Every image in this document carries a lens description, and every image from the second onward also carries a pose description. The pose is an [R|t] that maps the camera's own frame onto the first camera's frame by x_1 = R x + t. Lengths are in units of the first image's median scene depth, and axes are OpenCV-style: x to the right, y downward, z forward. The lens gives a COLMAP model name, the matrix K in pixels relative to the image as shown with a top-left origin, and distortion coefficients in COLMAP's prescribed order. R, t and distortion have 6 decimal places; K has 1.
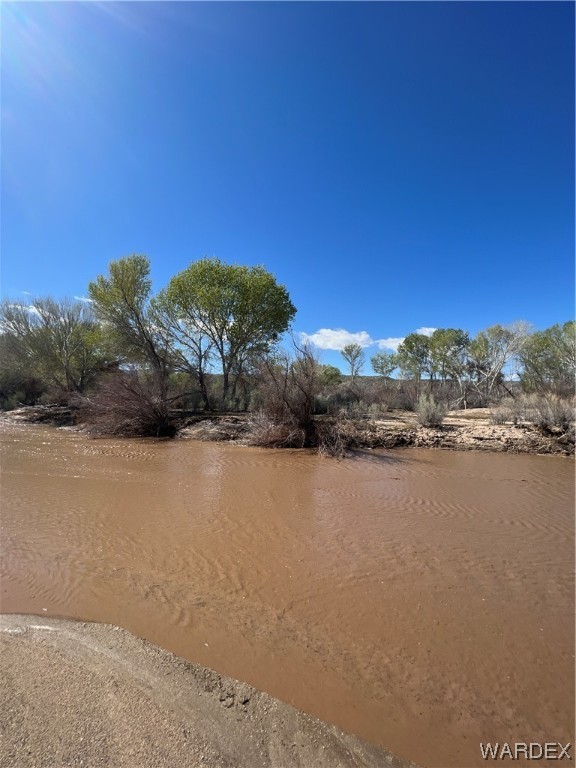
lens RADIAL K [[305.7, 0, 288.5], [0, 305.7, 383.4], [0, 0, 1]] dist [-0.003616, 0.000206]
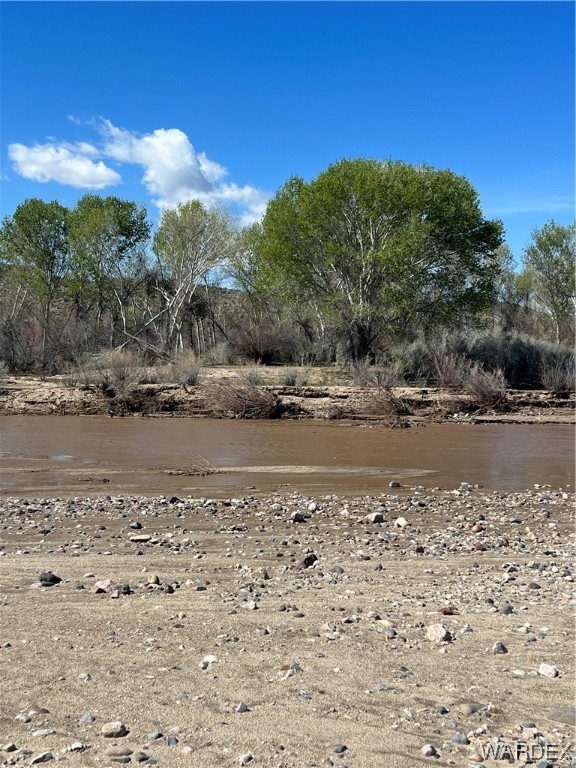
lens RADIAL K [[989.3, 0, 287.9], [0, 989.3, 384.0], [0, 0, 1]] dist [0.105855, 0.000000]
pose [[0.840160, -0.011746, 0.542212, -0.141692], [-0.039045, 0.995861, 0.082075, -0.064978], [-0.540931, -0.090127, 0.836224, -0.892488]]
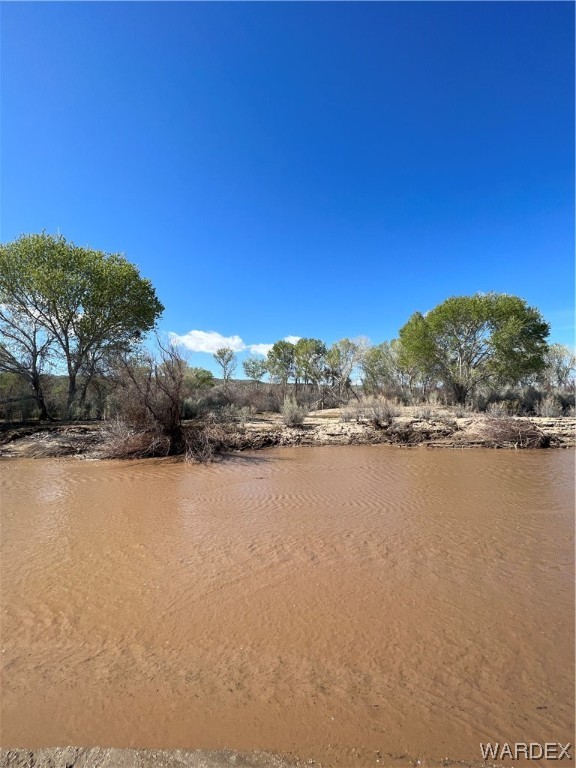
lens RADIAL K [[305.7, 0, 288.2], [0, 305.7, 384.0], [0, 0, 1]] dist [-0.003616, 0.000206]
pose [[0.917705, 0.006238, 0.397213, 0.006254], [-0.002350, 0.999944, -0.010274, -0.000046], [-0.397255, 0.008495, 0.917669, -0.000928]]
